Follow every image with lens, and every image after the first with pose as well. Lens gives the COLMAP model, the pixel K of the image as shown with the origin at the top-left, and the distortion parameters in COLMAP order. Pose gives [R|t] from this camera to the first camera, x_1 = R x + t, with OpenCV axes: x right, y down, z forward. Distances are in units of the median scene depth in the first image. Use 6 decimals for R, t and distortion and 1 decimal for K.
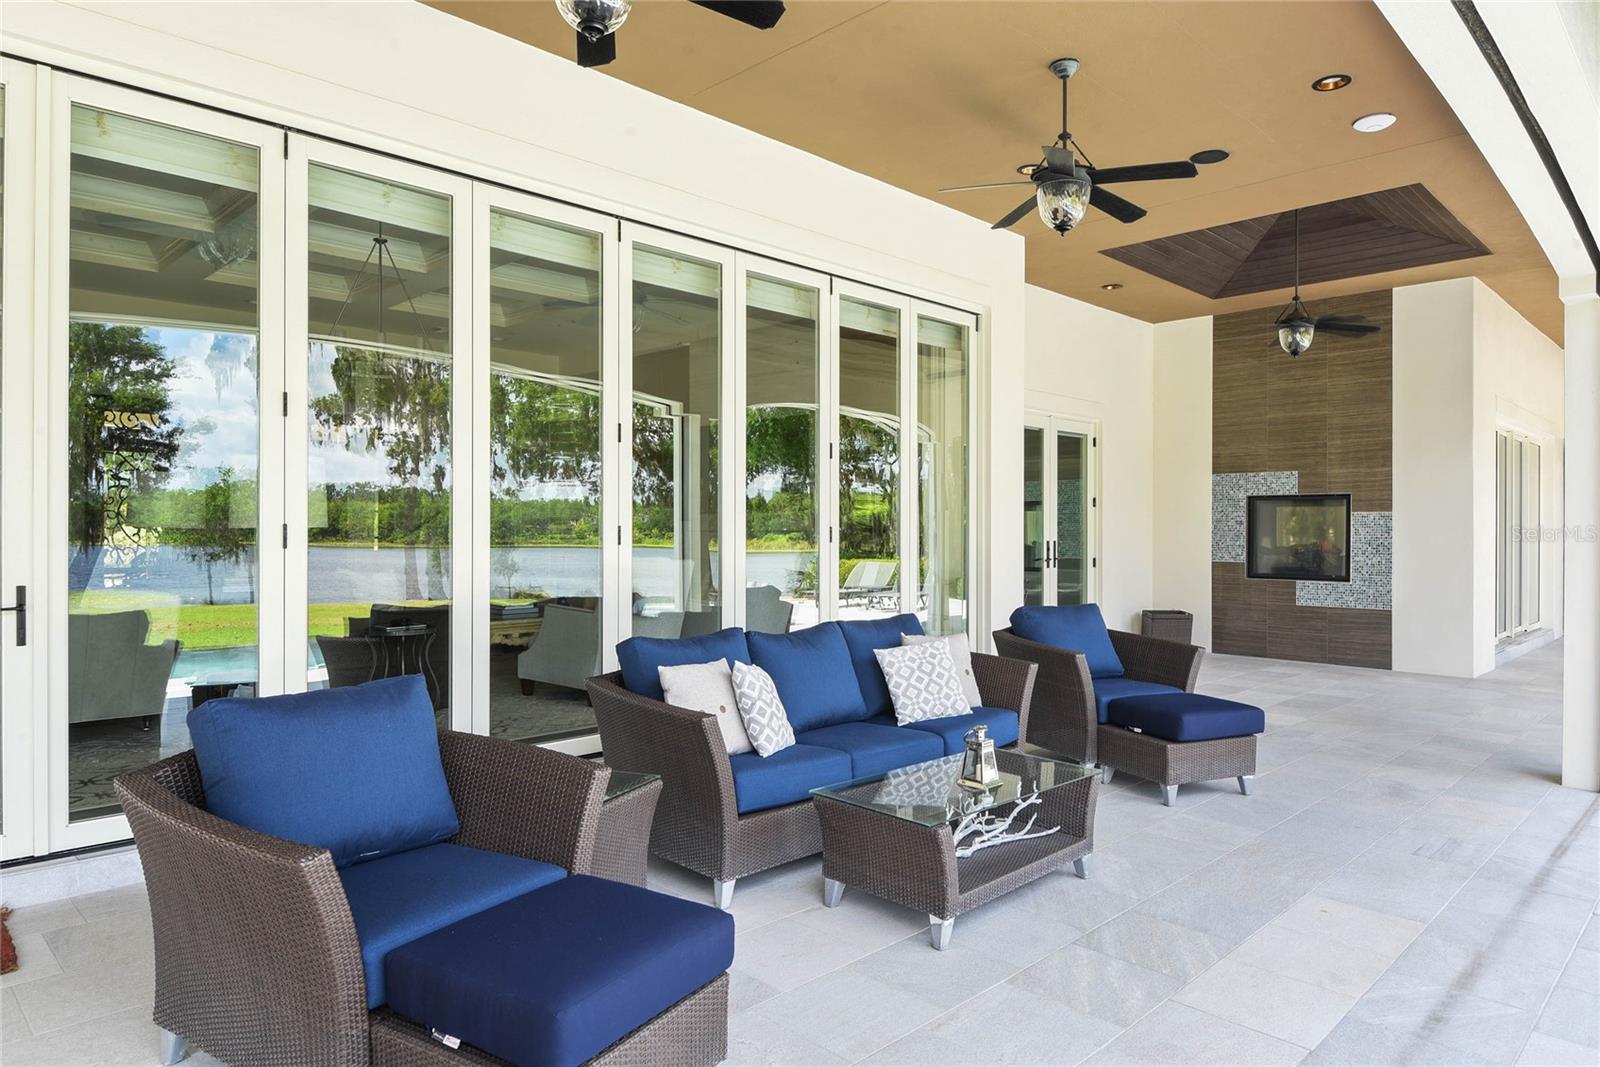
lens RADIAL K [[1007.9, 0, 798.3], [0, 1007.9, 540.4], [0, 0, 1]] dist [0.000682, 0.000806]
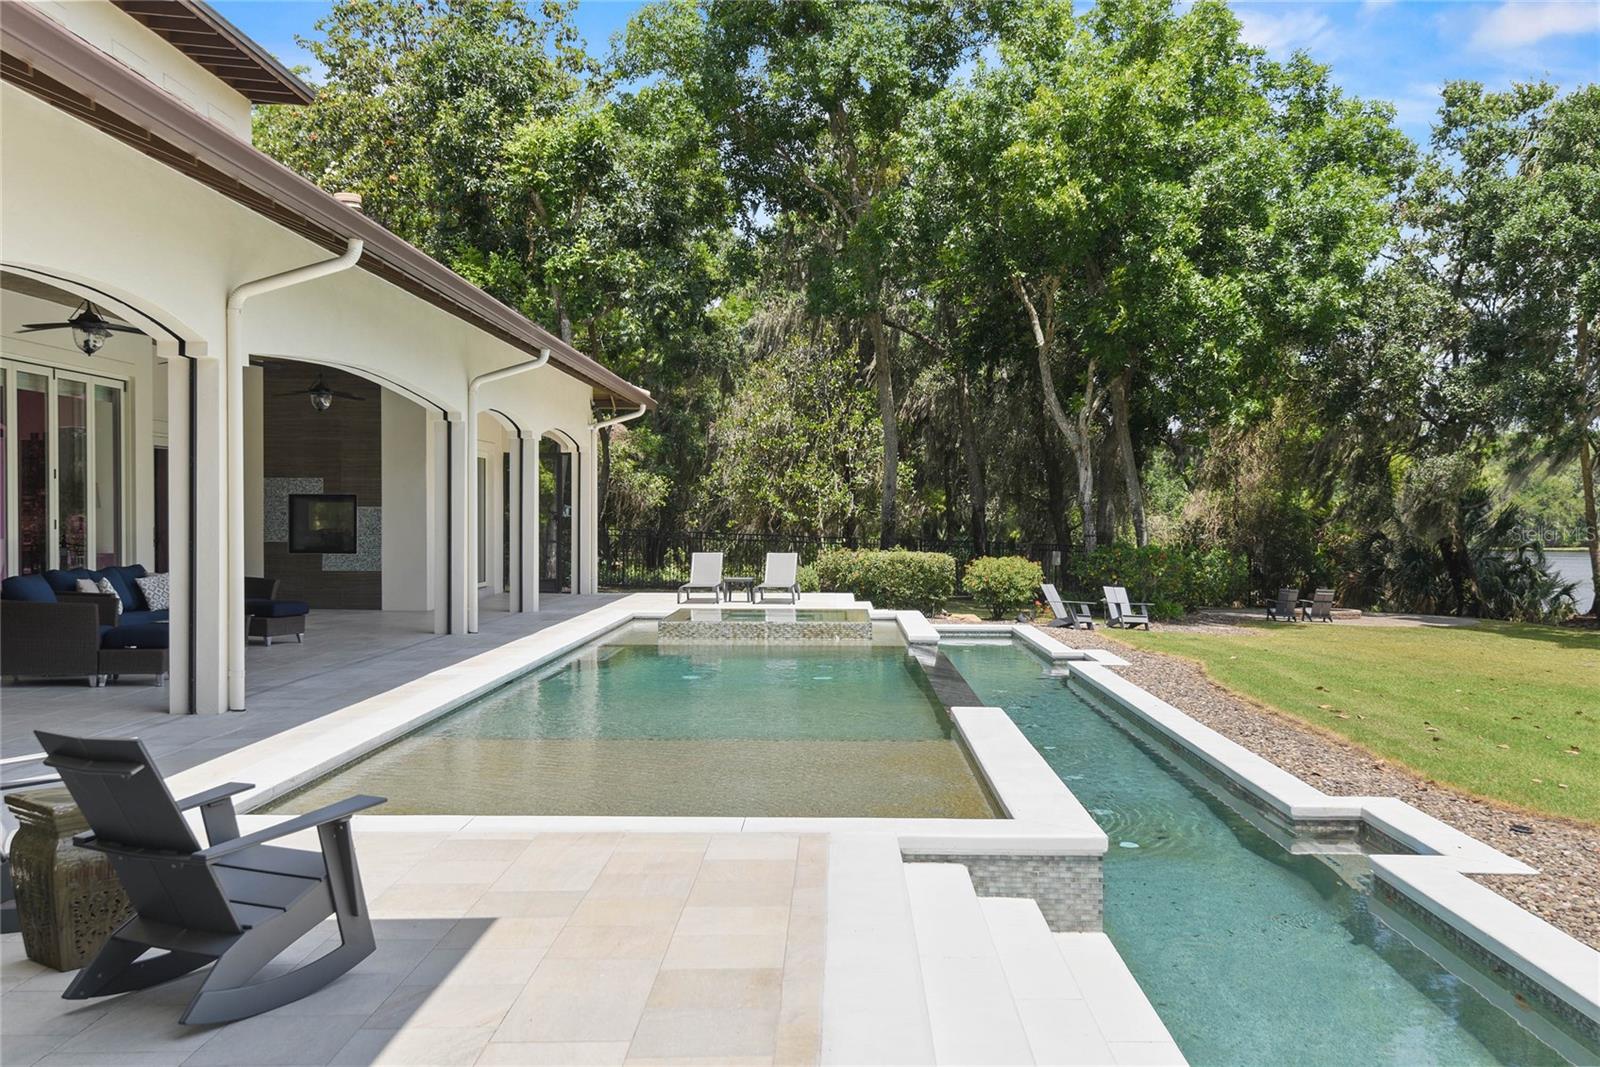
lens RADIAL K [[1551.8, 0, 800.0], [0, 1551.8, 533.5], [0, 0, 1]] dist [0.017554, -0.004563]
pose [[0.726319, -0.008276, 0.687308, -0.546198], [0.004898, 0.999964, 0.006865, -0.001157], [-0.687340, -0.001620, 0.726334, -1.100979]]
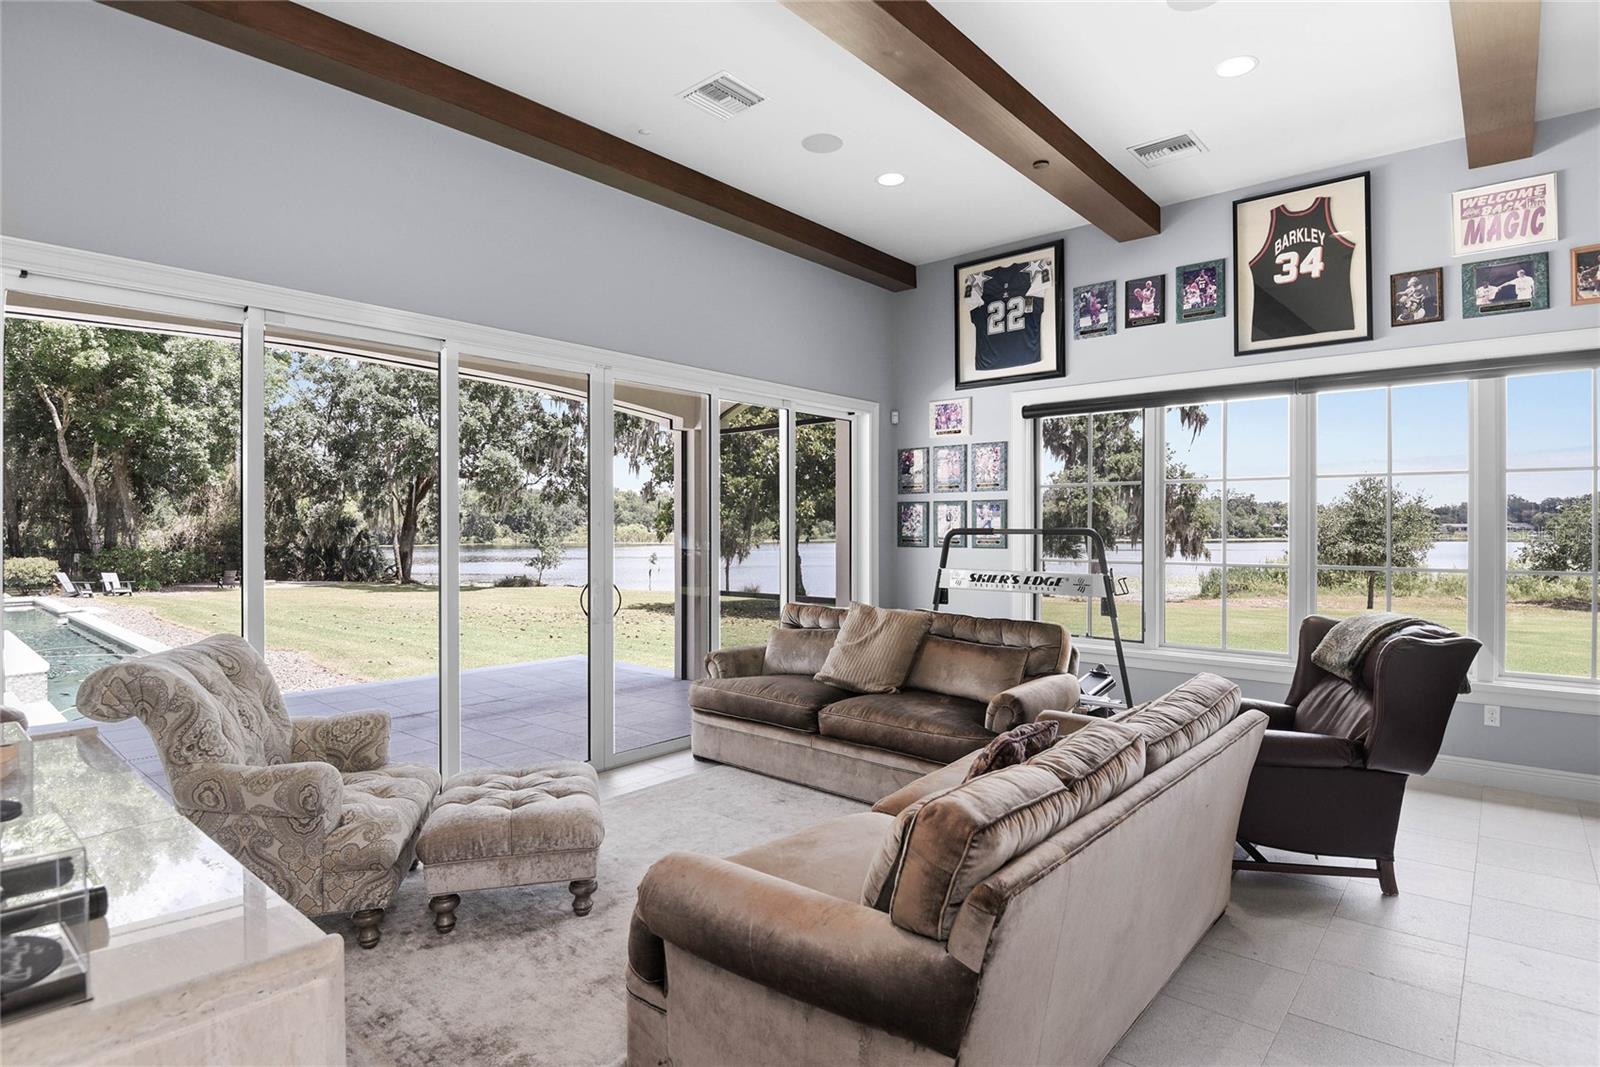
lens RADIAL K [[833.8, 0, 804.0], [0, 833.8, 529.6], [0, 0, 1]] dist [-0.019362, -0.001421]
pose [[-0.064653, -0.004045, 0.997900, -0.983641], [0.008835, 0.999950, 0.004626, -0.014172], [-0.997869, 0.009116, -0.064614, -1.511216]]
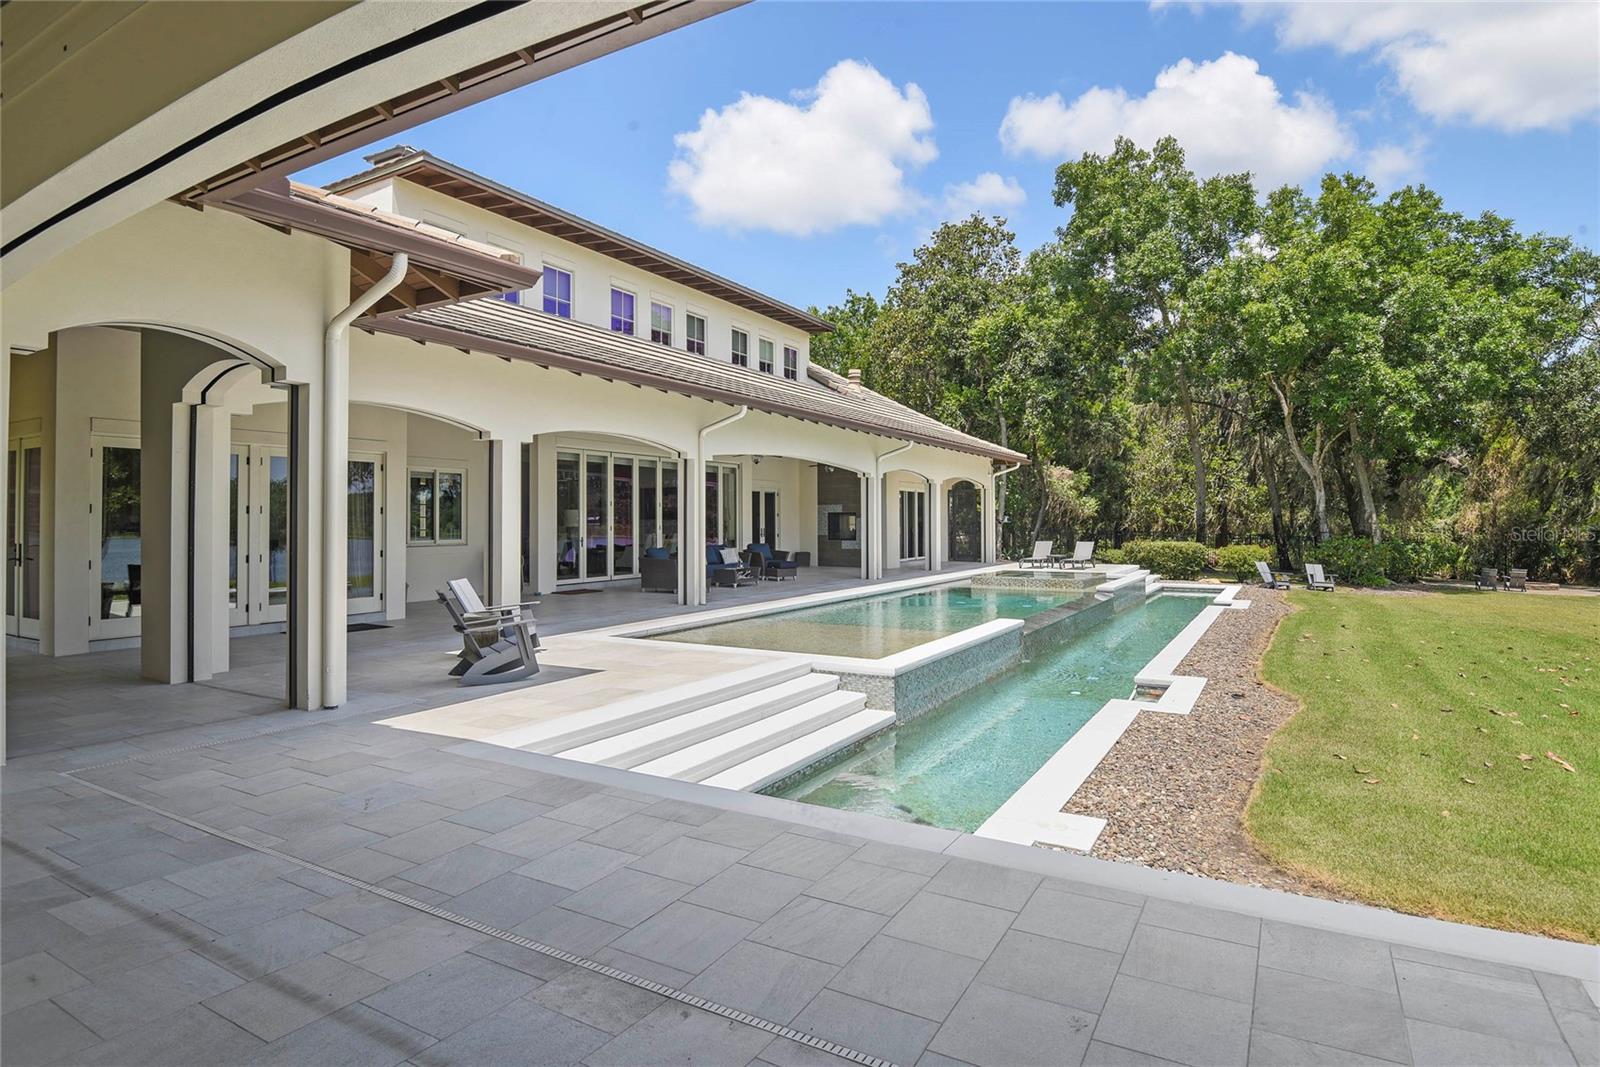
lens RADIAL K [[857.9, 0, 800.6], [0, 857.9, 504.7], [0, 0, 1]] dist [-0.024234, -0.001885]
pose [[0.969191, 0.000018, 0.246309, -0.270448], [0.006656, 0.999633, -0.026263, -0.001544], [-0.246219, 0.027093, 0.968835, -1.501605]]
